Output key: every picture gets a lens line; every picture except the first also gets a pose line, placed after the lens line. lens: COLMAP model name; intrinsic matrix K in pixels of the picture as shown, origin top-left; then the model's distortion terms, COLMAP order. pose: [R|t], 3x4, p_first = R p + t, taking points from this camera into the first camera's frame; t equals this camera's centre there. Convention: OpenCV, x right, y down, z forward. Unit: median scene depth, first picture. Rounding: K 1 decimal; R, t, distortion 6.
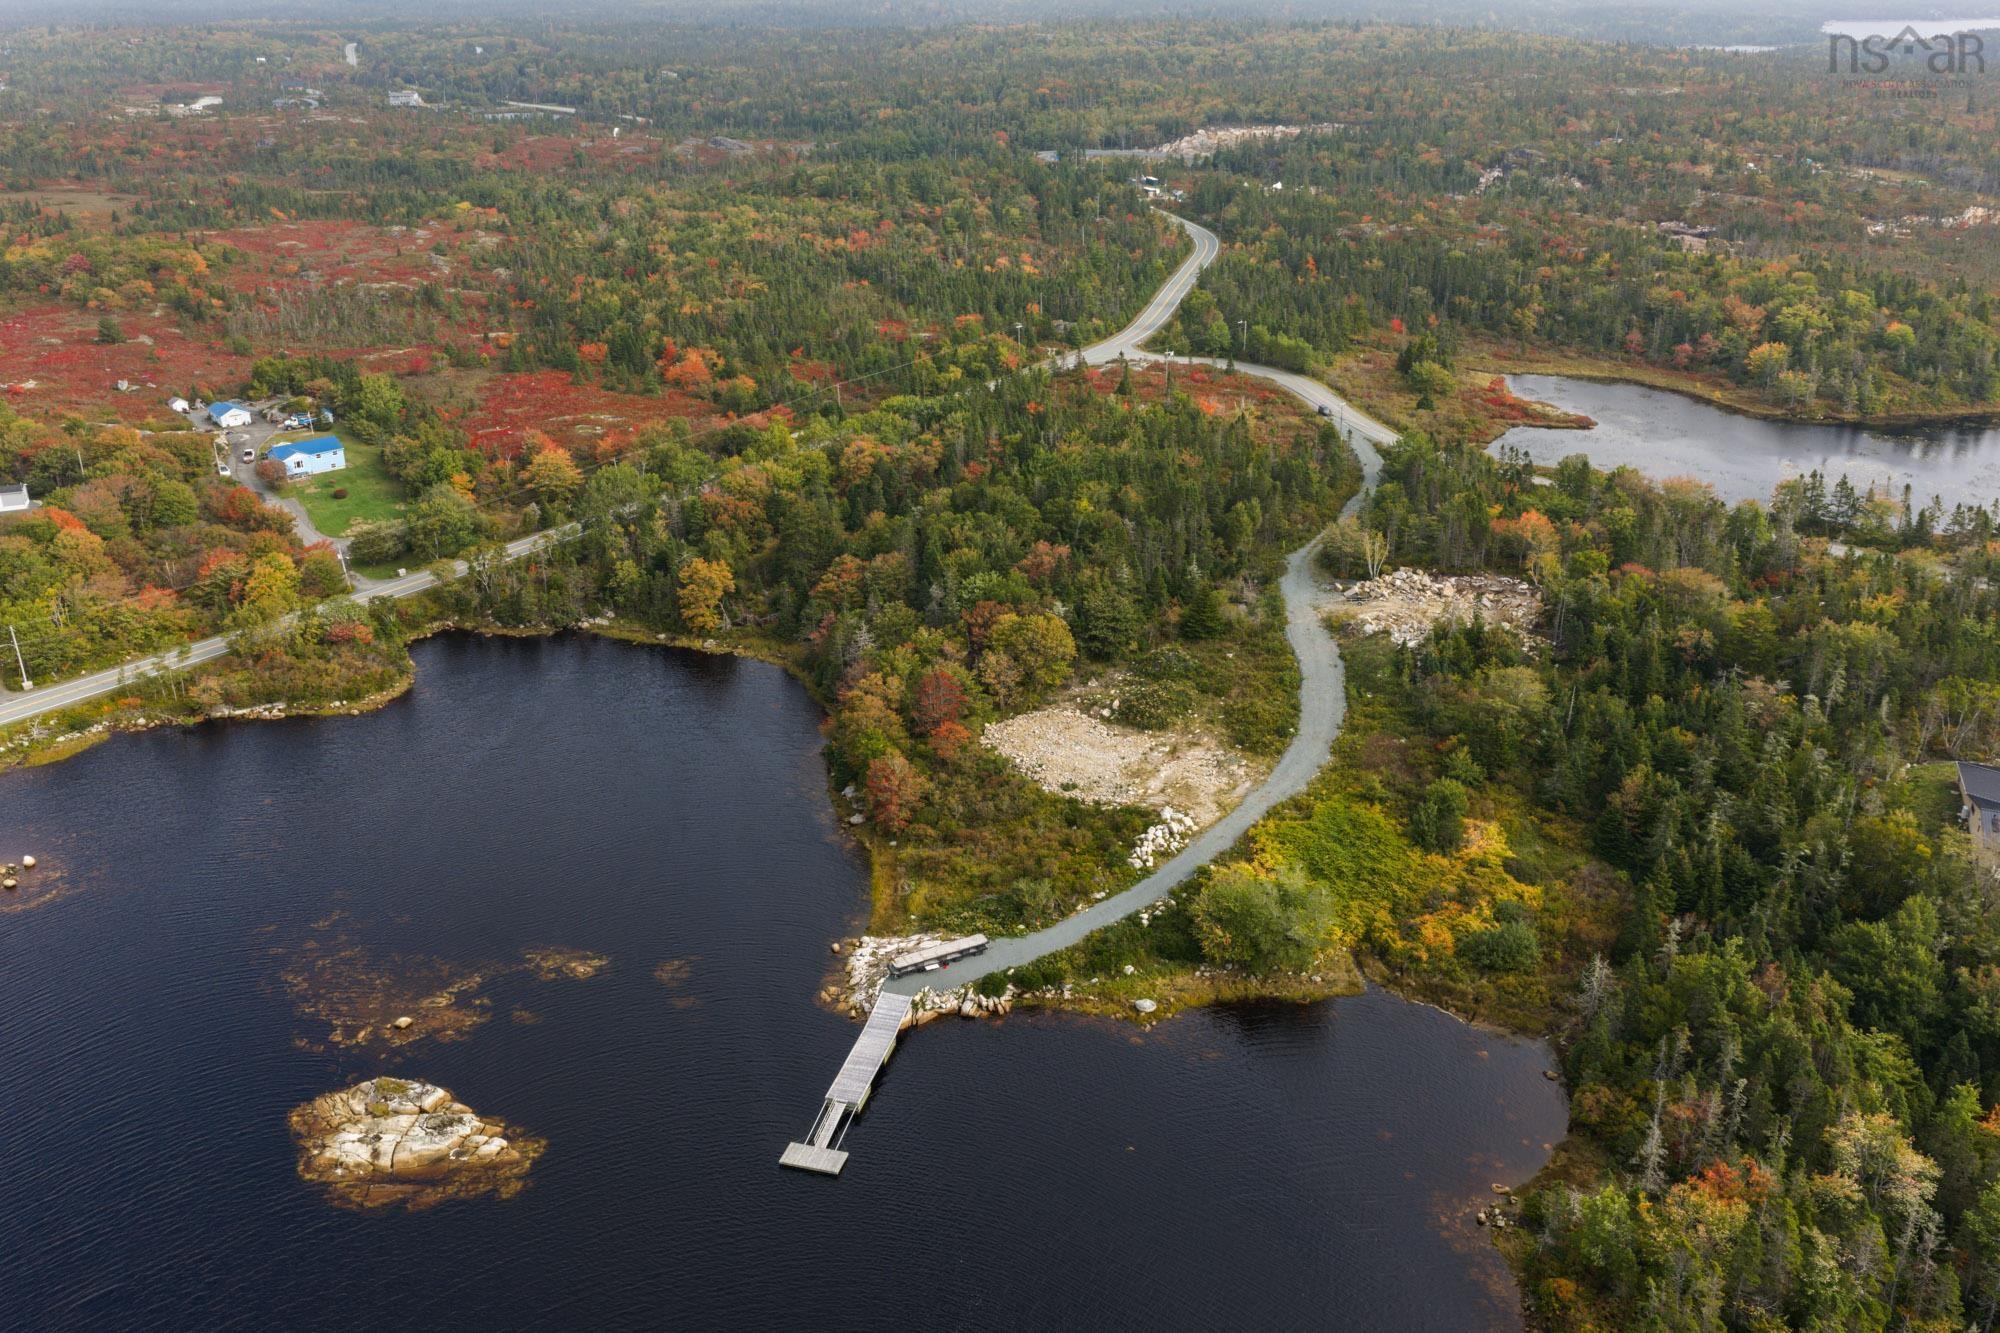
lens RADIAL K [[1645.5, 0, 1010.6], [0, 1645.5, 666.0], [0, 0, 1]] dist [0.026402, -0.043937]
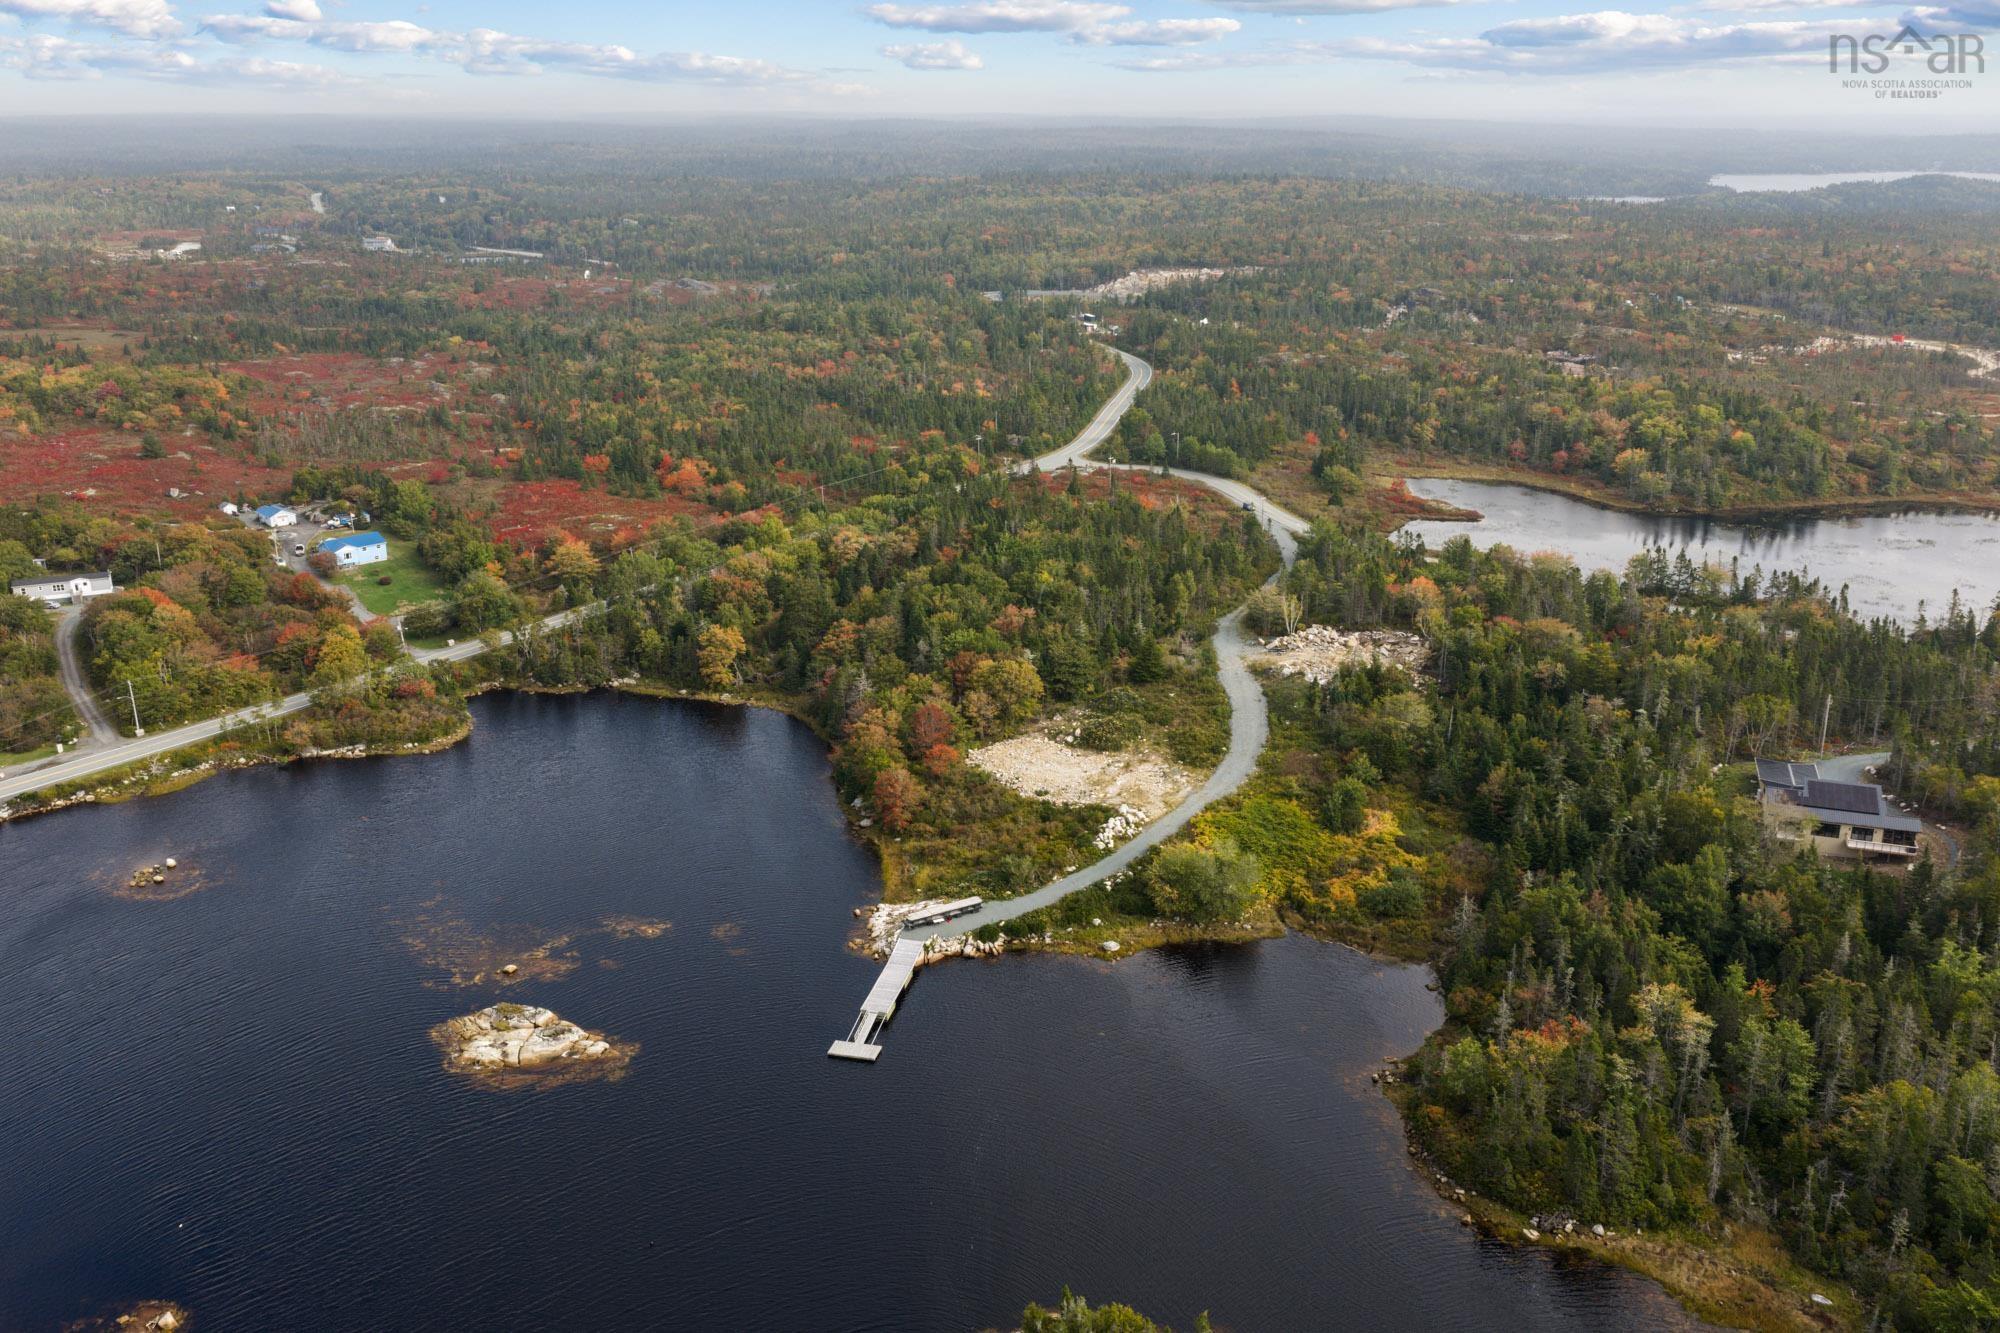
lens RADIAL K [[1645.5, 0, 1010.6], [0, 1645.5, 666.0], [0, 0, 1]] dist [0.026402, -0.043937]
pose [[0.999238, -0.009545, 0.037834, -0.025617], [0.012611, 0.996582, -0.081641, 0.062401], [-0.036925, 0.082056, 0.995943, -0.167098]]
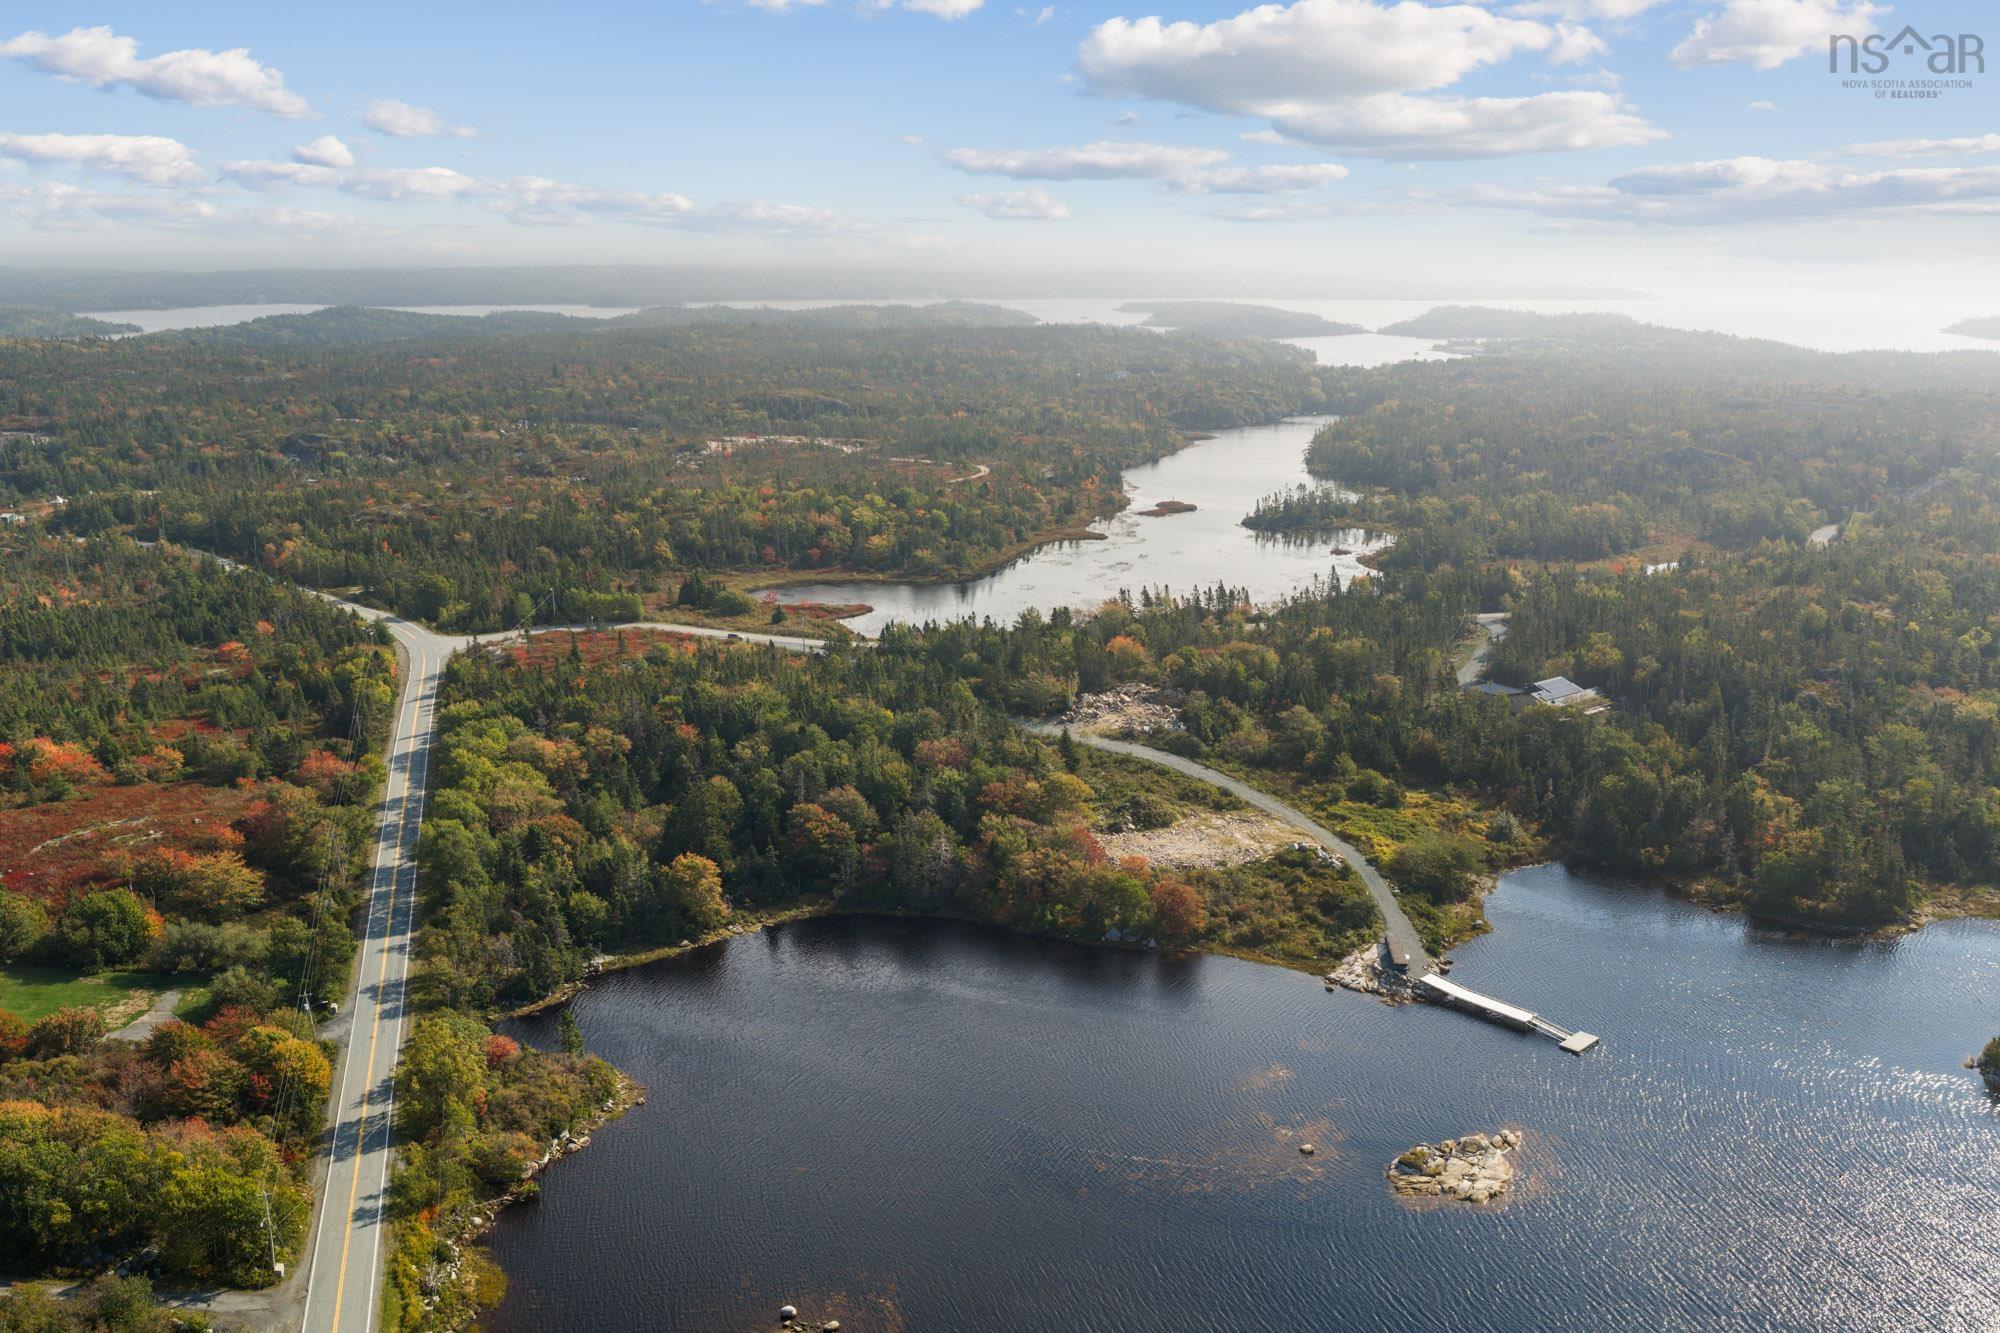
lens RADIAL K [[1645.5, 0, 1010.6], [0, 1645.5, 666.0], [0, 0, 1]] dist [0.026402, -0.043937]
pose [[0.519804, -0.206429, 0.828970, -0.888709], [0.335854, 0.941611, 0.023882, -0.131009], [-0.785497, 0.265999, 0.558783, 0.276791]]
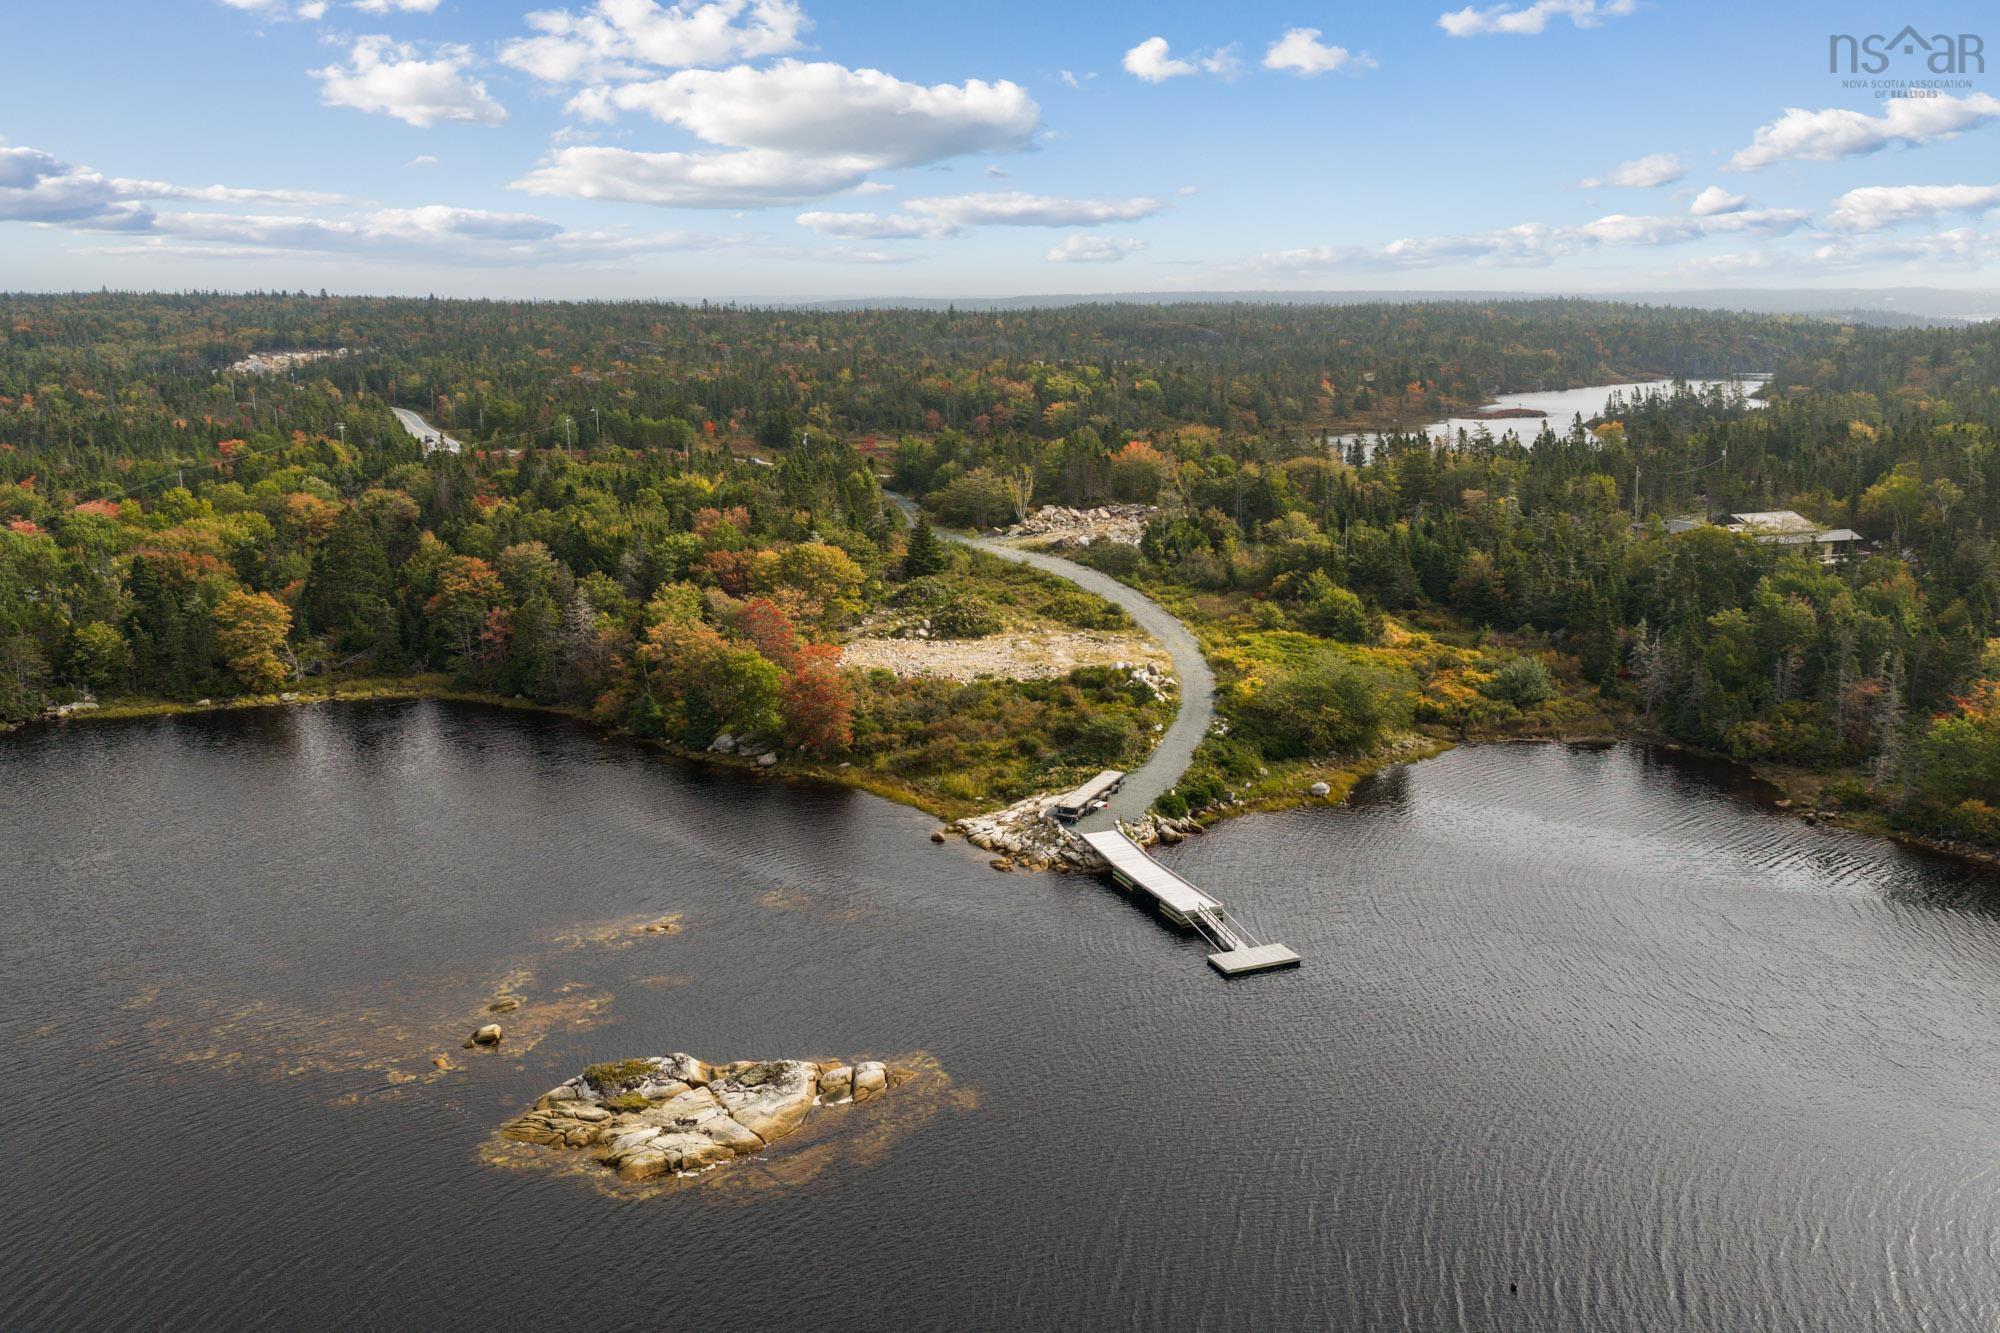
lens RADIAL K [[1645.5, 0, 1010.6], [0, 1645.5, 666.0], [0, 0, 1]] dist [0.026402, -0.043937]
pose [[0.791861, -0.134236, 0.595765, -0.361181], [0.246288, 0.962889, -0.110397, 0.130245], [-0.558837, 0.234149, 0.795535, 0.254286]]
